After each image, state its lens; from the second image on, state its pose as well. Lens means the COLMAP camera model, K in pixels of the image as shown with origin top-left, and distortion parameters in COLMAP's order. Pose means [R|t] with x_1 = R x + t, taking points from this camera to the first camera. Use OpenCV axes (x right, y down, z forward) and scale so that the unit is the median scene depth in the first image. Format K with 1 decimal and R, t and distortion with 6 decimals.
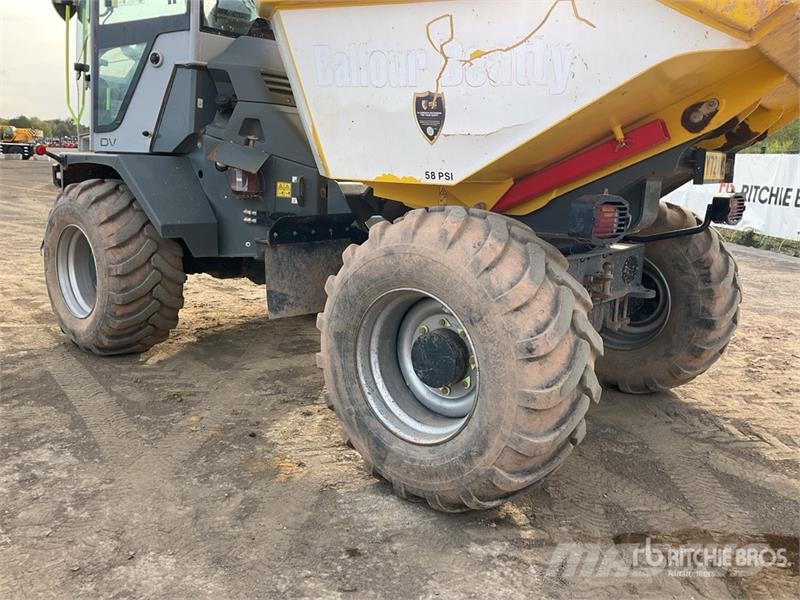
lens RADIAL K [[658.8, 0, 397.4], [0, 658.8, 297.7], [0, 0, 1]] dist [0.104938, -0.196488]
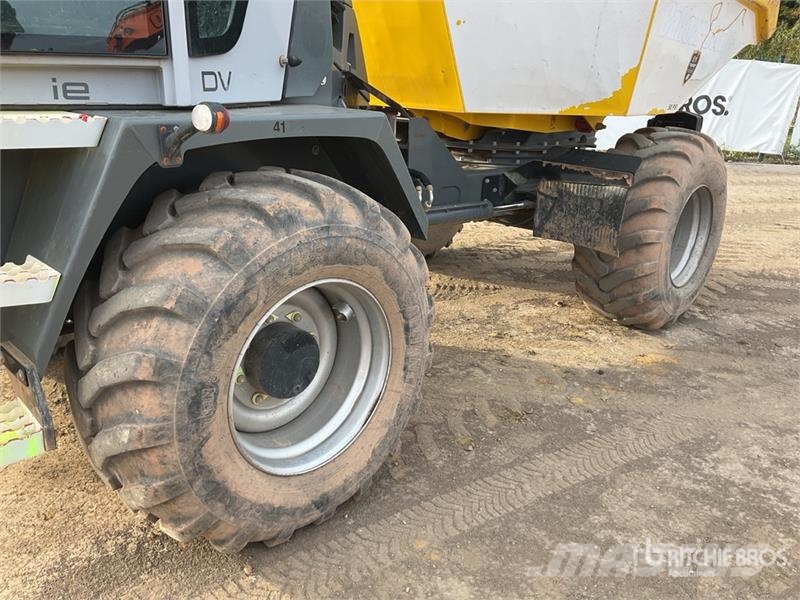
lens RADIAL K [[658.5, 0, 397.5], [0, 658.5, 299.4], [0, 0, 1]] dist [0.108544, -0.216676]
pose [[0.057796, -0.361794, 0.930465, -0.957634], [0.162849, 0.922956, 0.348759, -0.261085], [-0.984957, 0.131368, 0.112261, 0.961964]]
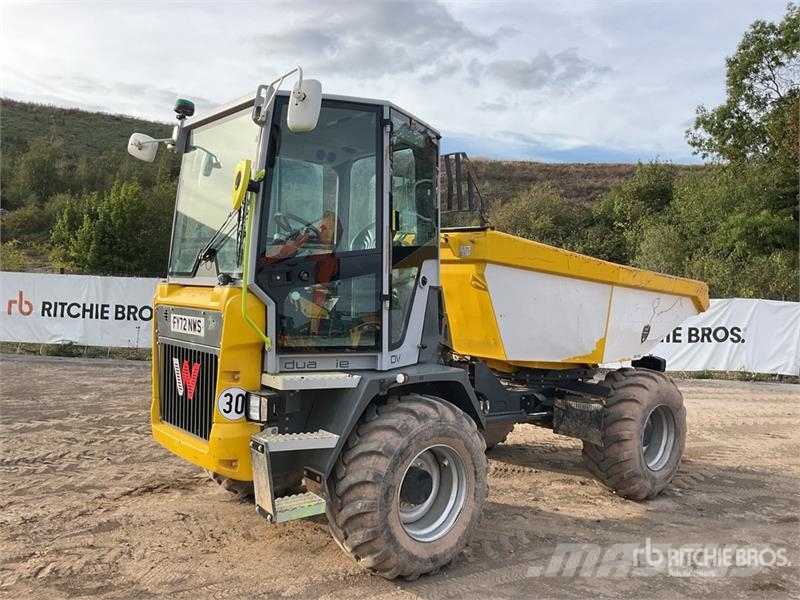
lens RADIAL K [[658.5, 0, 397.5], [0, 658.5, 299.4], [0, 0, 1]] dist [0.108544, -0.216676]
pose [[0.154768, -0.060594, 0.986091, -1.561543], [0.165605, 0.985586, 0.034572, -0.395180], [-0.973972, 0.157951, 0.162572, 0.918950]]
